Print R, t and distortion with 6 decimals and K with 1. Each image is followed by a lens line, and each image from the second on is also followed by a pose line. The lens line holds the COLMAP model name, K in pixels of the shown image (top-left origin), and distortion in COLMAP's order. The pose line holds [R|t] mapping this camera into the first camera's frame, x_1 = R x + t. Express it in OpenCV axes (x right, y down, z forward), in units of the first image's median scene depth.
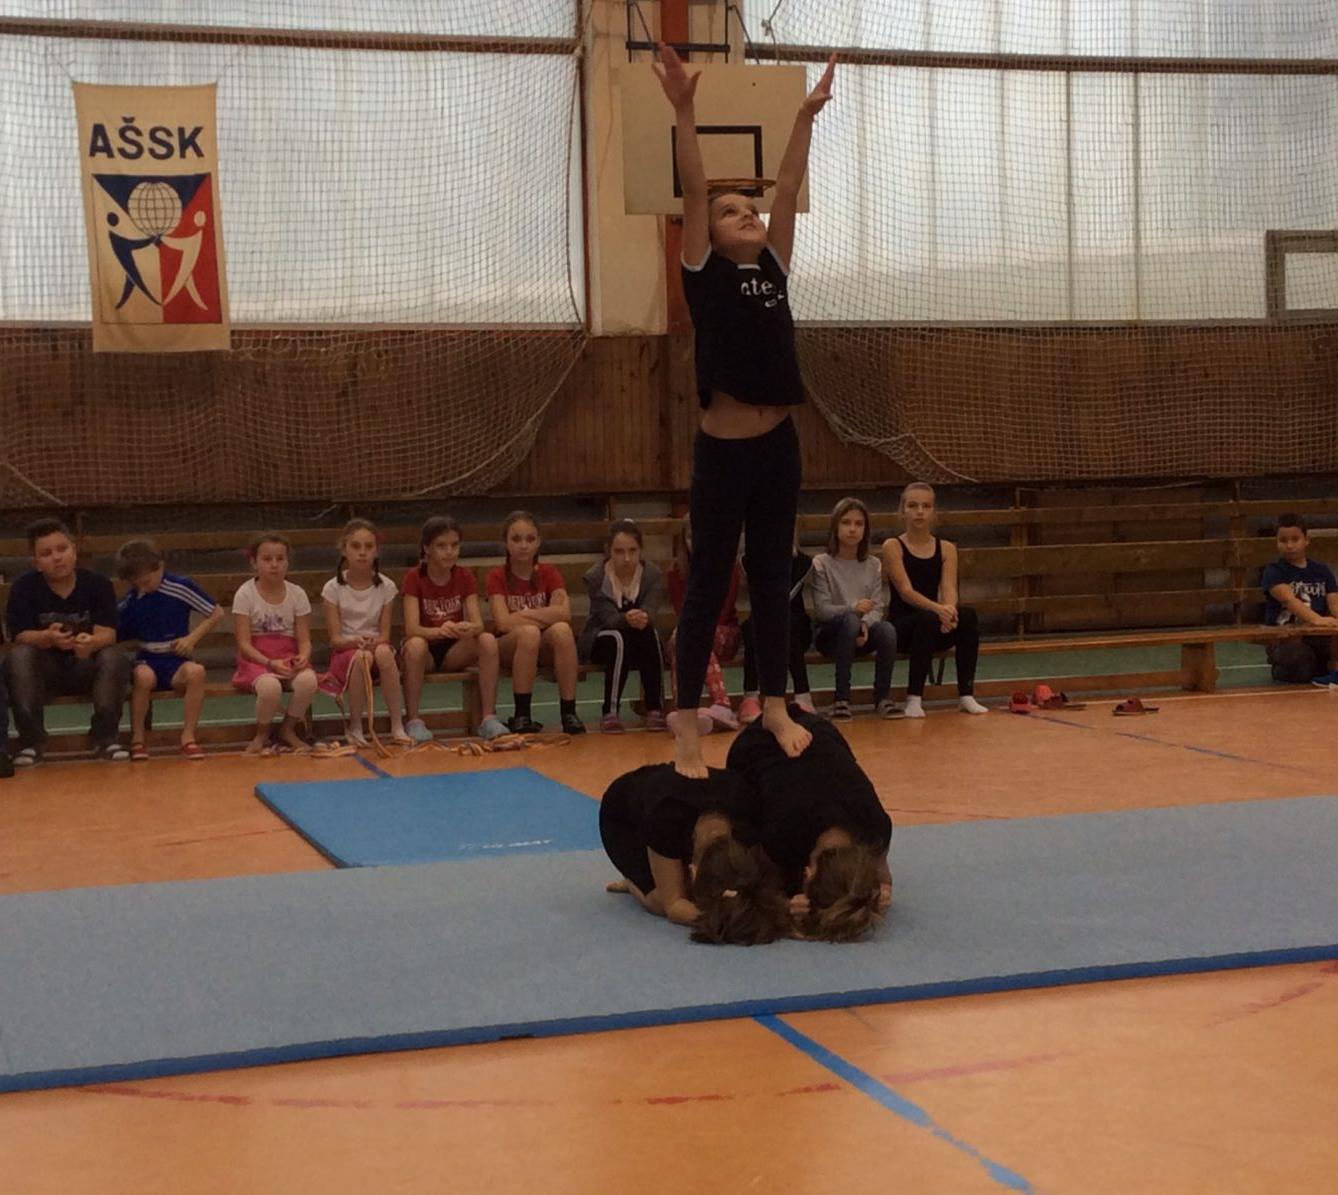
lens RADIAL K [[2398.7, 0, 675.6], [0, 2398.7, 584.0], [0, 0, 1]] dist [0.113825, 0.000000]
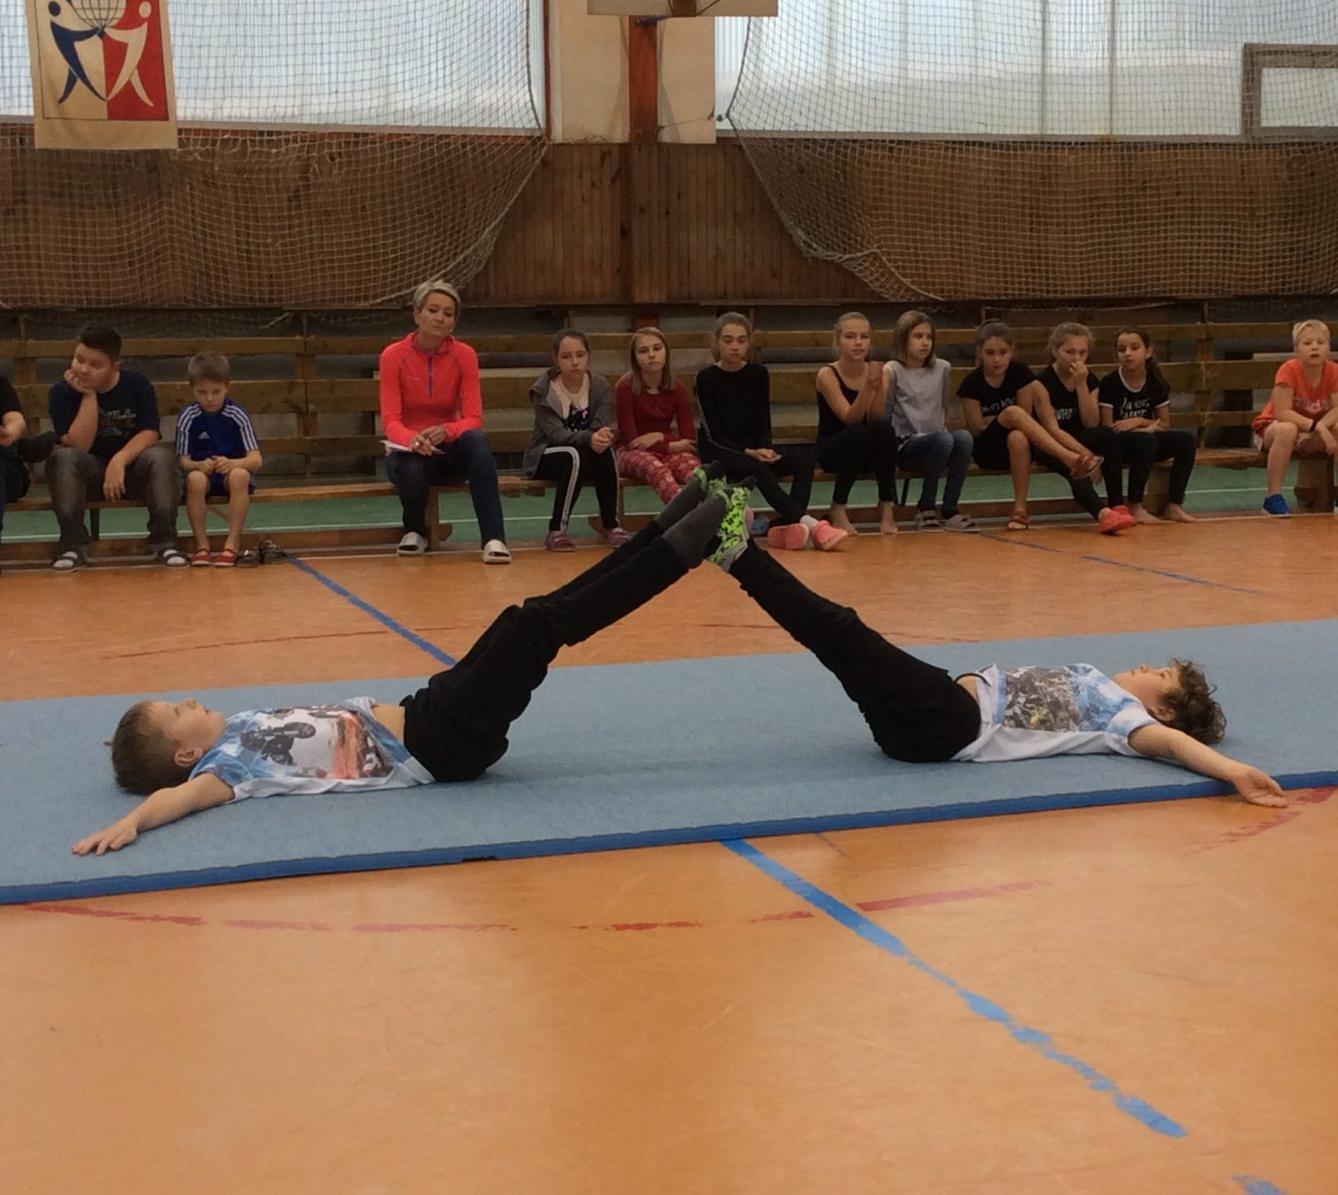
lens RADIAL K [[2398.7, 0, 674.5], [0, 2398.7, 599.1], [0, 0, 1]] dist [0.113825, 0.000000]
pose [[0.999713, 0.013030, 0.020127, -0.002453], [-0.014624, 0.996590, 0.081201, 0.001083], [-0.019000, -0.081472, 0.996495, 0.012643]]
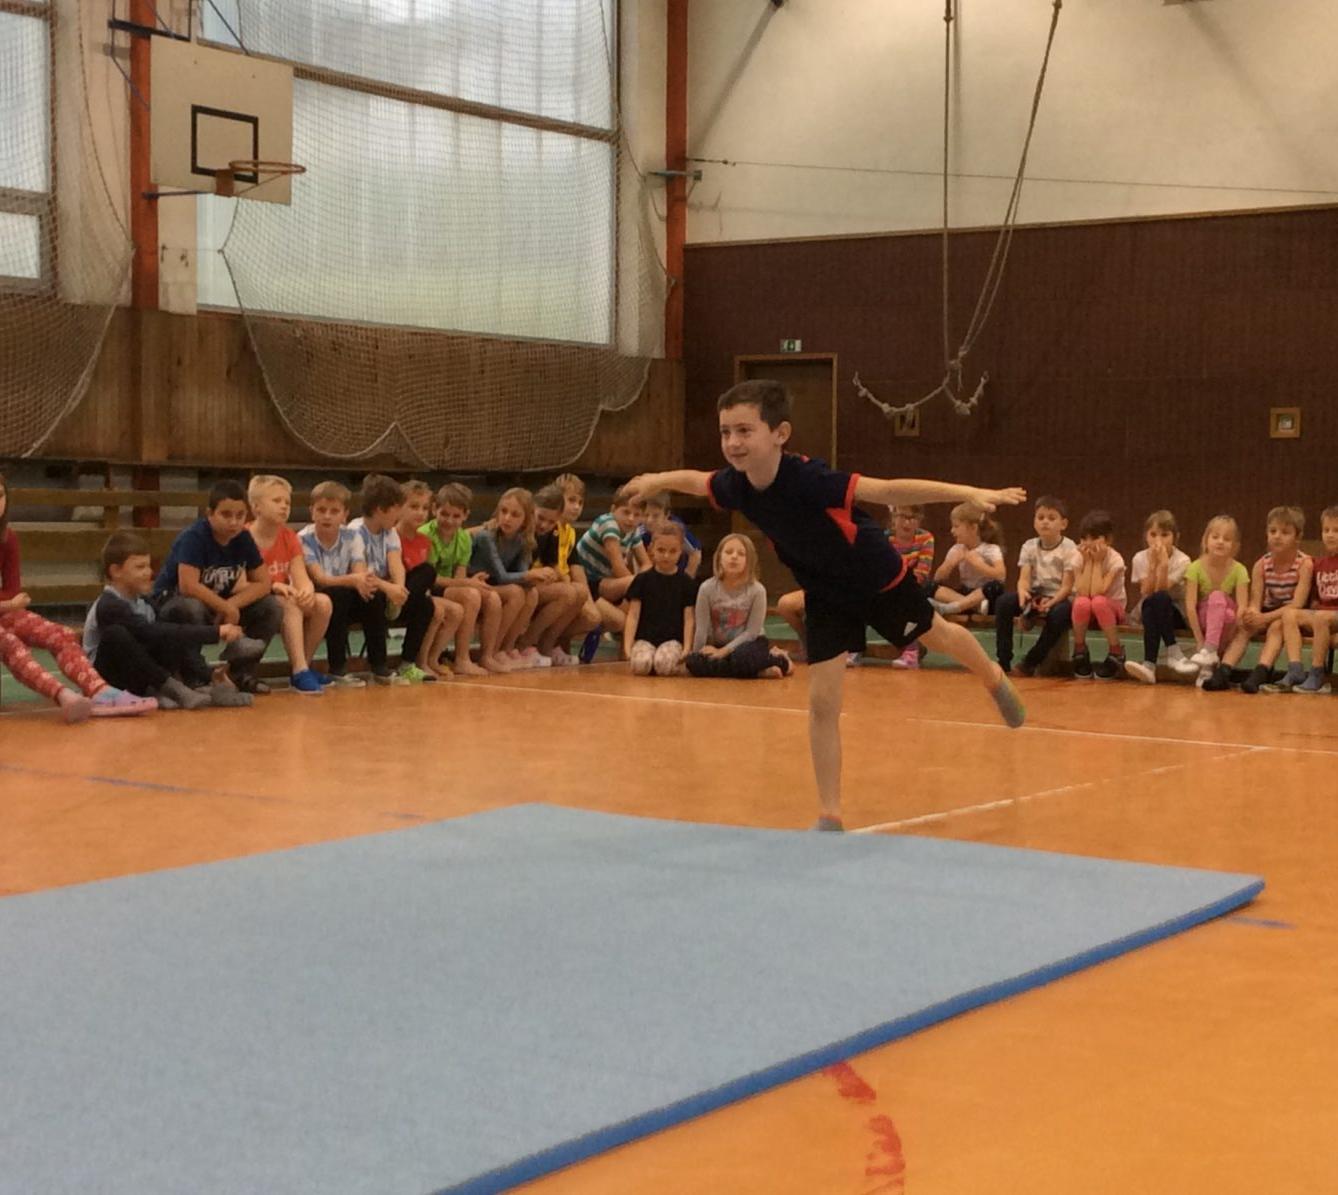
lens RADIAL K [[2398.7, 0, 685.1], [0, 2398.7, 598.4], [0, 0, 1]] dist [0.113825, 0.000000]
pose [[0.796652, 0.010703, 0.604343, -0.065398], [-0.009704, 0.999941, -0.004918, 0.007375], [-0.604360, -0.001946, 0.796709, 0.161009]]
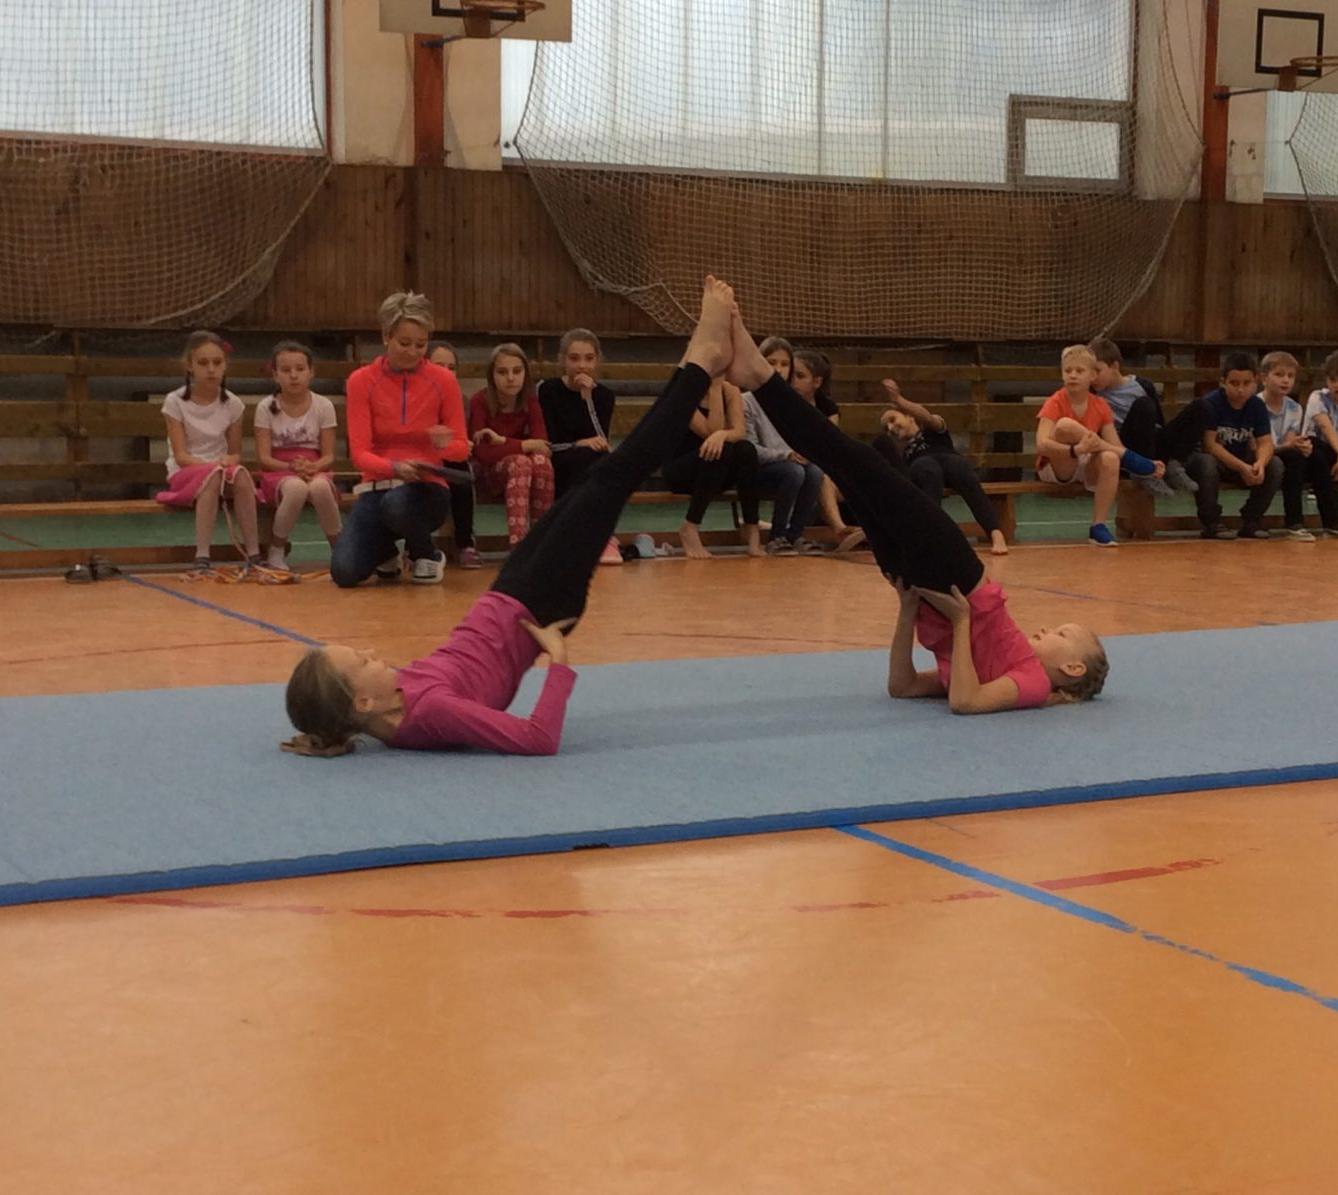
lens RADIAL K [[2398.7, 0, 679.5], [0, 2398.7, 591.6], [0, 0, 1]] dist [0.113825, 0.000000]
pose [[0.985914, 0.017753, 0.166310, -0.056609], [-0.025942, 0.998549, 0.047199, 0.016233], [-0.165231, -0.050848, 0.984943, 0.040625]]
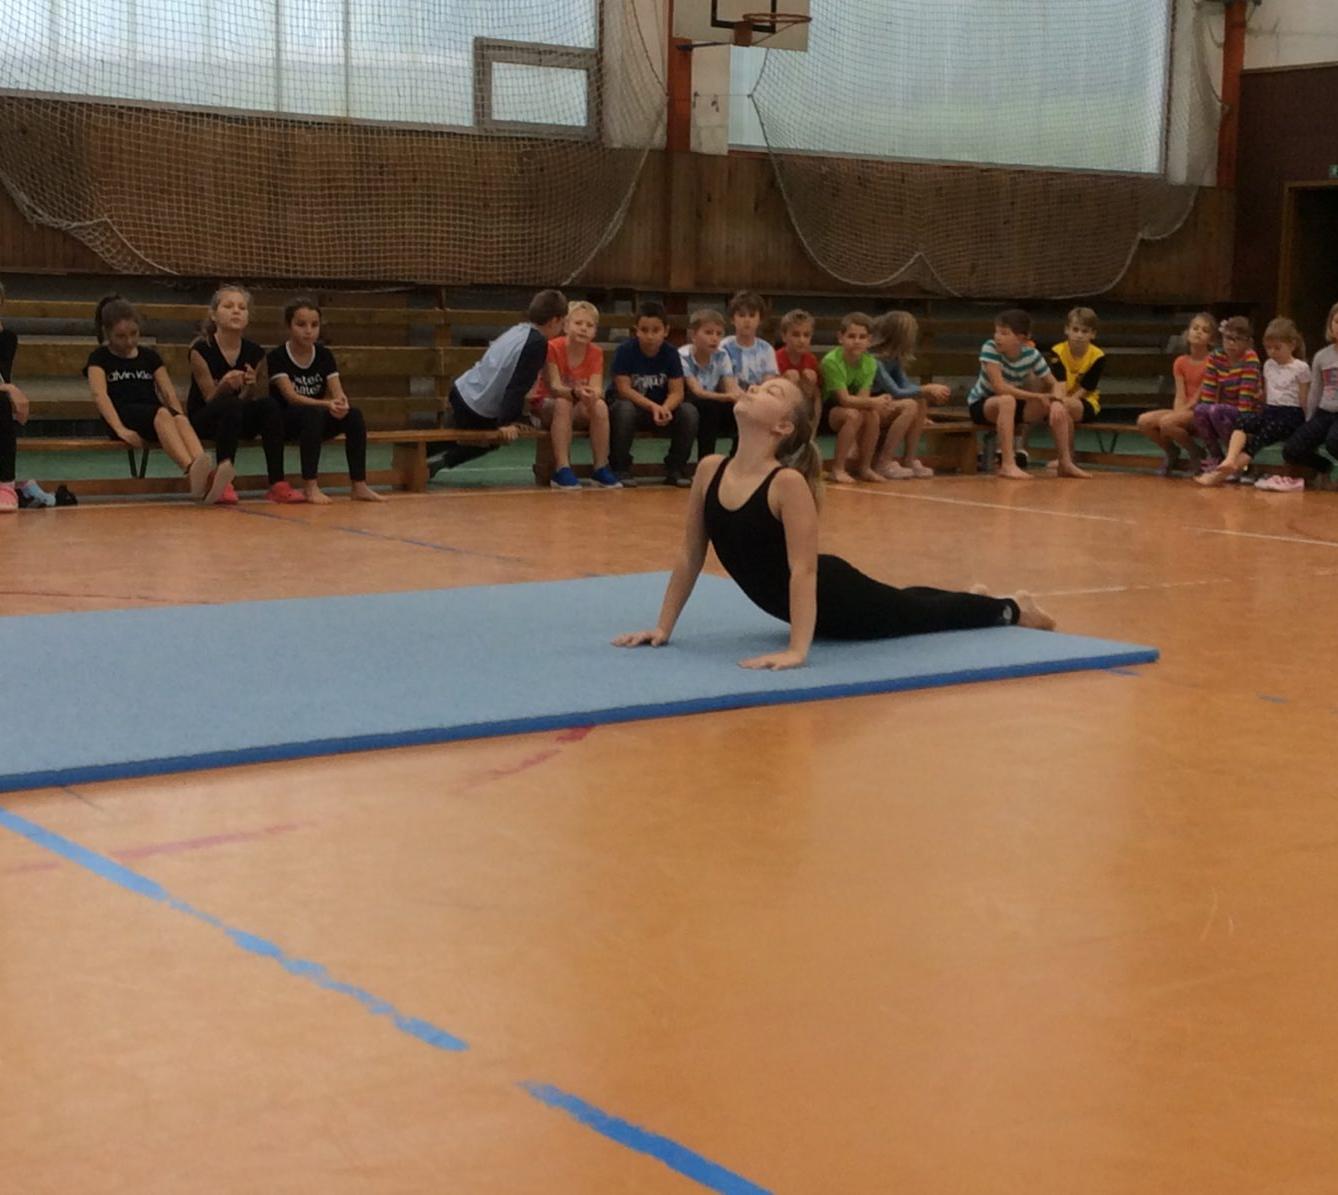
lens RADIAL K [[2398.7, 0, 688.0], [0, 2398.7, 605.2], [0, 0, 1]] dist [0.113825, 0.000000]
pose [[0.942607, 0.004109, 0.333879, -0.003811], [-0.030931, 0.996699, 0.075058, 0.010481], [-0.332469, -0.081077, 0.939623, 0.023027]]
